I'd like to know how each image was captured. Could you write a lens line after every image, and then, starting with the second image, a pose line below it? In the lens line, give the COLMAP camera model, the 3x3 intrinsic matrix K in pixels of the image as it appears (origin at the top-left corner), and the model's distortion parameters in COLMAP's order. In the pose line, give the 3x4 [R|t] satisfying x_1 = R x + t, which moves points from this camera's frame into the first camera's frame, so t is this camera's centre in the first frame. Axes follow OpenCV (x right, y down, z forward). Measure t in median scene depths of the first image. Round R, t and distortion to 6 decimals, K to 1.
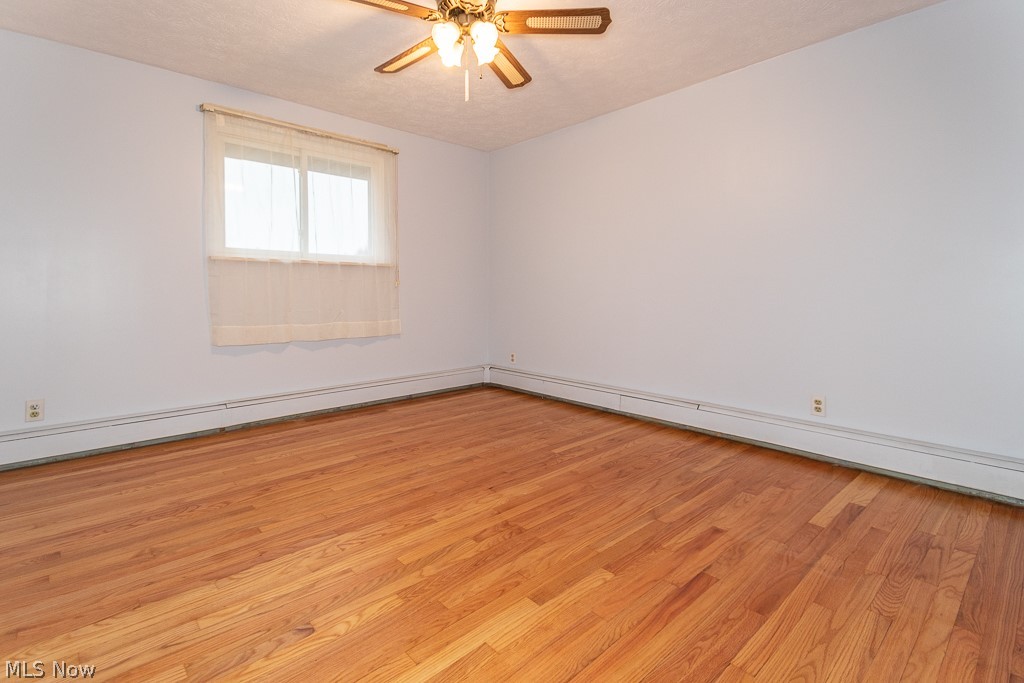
lens RADIAL K [[476.4, 0, 510.2], [0, 476.4, 340.3], [0, 0, 1]] dist [0.064400, -0.025843]
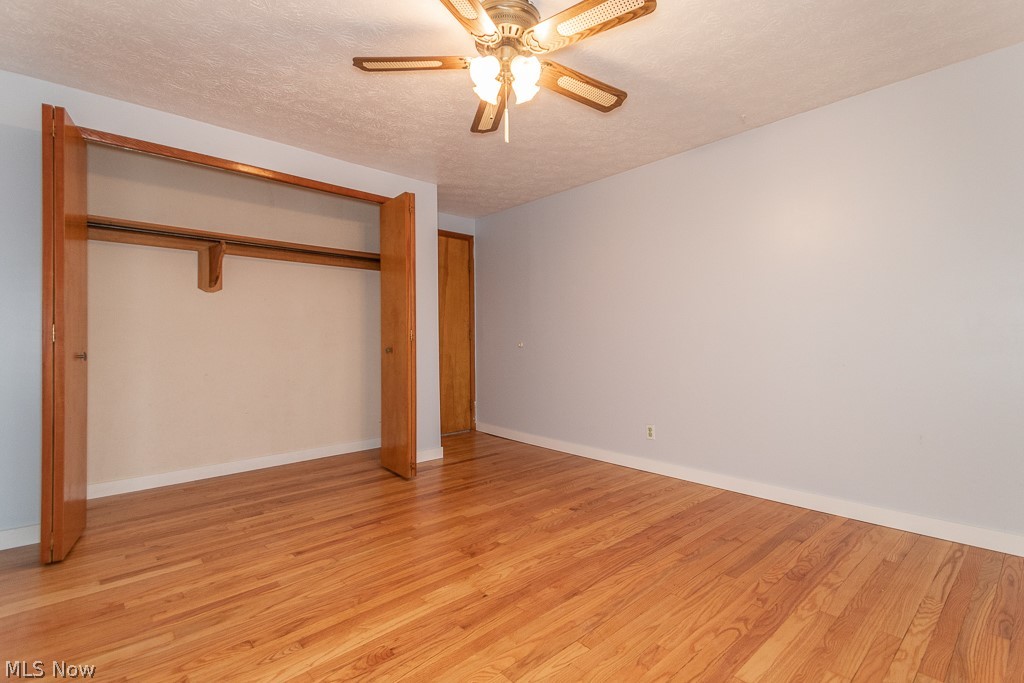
lens RADIAL K [[476.4, 0, 510.2], [0, 476.4, 340.3], [0, 0, 1]] dist [0.064400, -0.025843]
pose [[-0.999971, 0.007150, 0.002504, -0.110334], [0.007373, 0.994449, 0.104962, -0.267541], [-0.001740, 0.104978, -0.994473, 2.214085]]
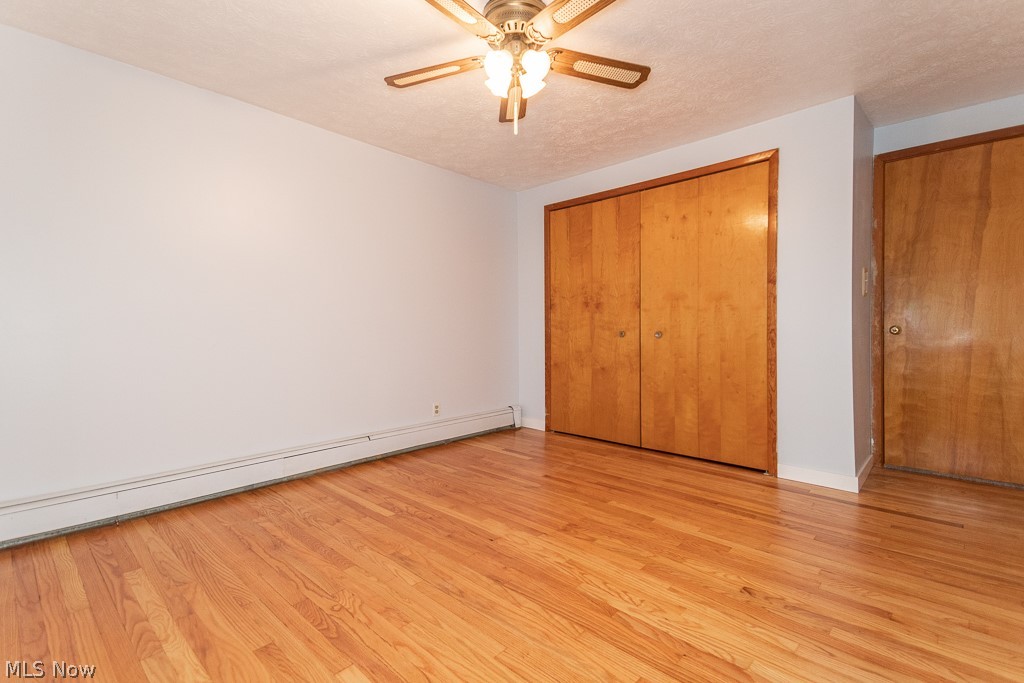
lens RADIAL K [[470.7, 0, 500.8], [0, 470.7, 330.8], [0, 0, 1]] dist [0.056316, -0.023366]
pose [[-0.054360, -0.004819, 0.998510, -1.252169], [0.111999, 0.993649, 0.010893, -0.153948], [-0.992220, 0.112425, -0.053475, 1.224441]]
